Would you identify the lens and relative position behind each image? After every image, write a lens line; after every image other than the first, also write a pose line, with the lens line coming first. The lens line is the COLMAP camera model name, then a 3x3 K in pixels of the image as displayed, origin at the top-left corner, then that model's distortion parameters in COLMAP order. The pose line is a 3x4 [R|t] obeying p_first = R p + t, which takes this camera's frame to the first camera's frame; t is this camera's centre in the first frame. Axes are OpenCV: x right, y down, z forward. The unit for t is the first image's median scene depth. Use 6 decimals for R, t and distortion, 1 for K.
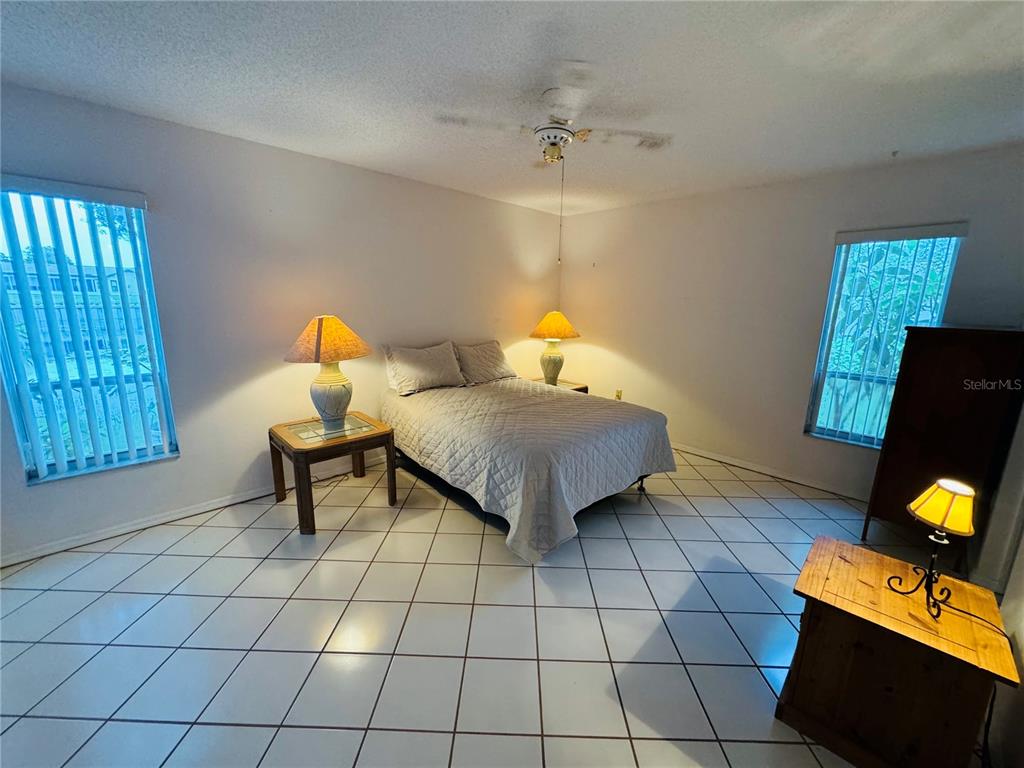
lens RADIAL K [[406.6, 0, 510.0], [0, 406.6, 383.7], [0, 0, 1]] dist [-0.005510, -0.000512]
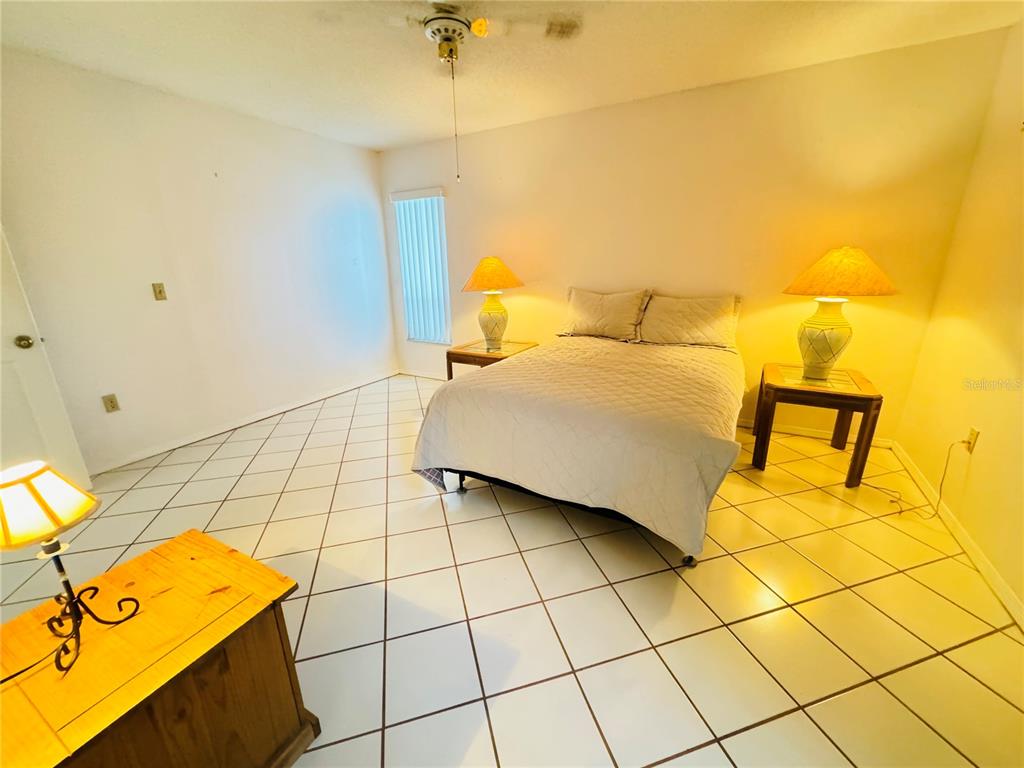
lens RADIAL K [[406.6, 0, 512.4], [0, 406.6, 382.6], [0, 0, 1]] dist [-0.005510, -0.000512]
pose [[0.306120, 0.289916, -0.906774, 0.516858], [-0.136343, 0.956033, 0.259637, -0.083294], [0.942179, 0.044152, 0.332188, 0.402207]]
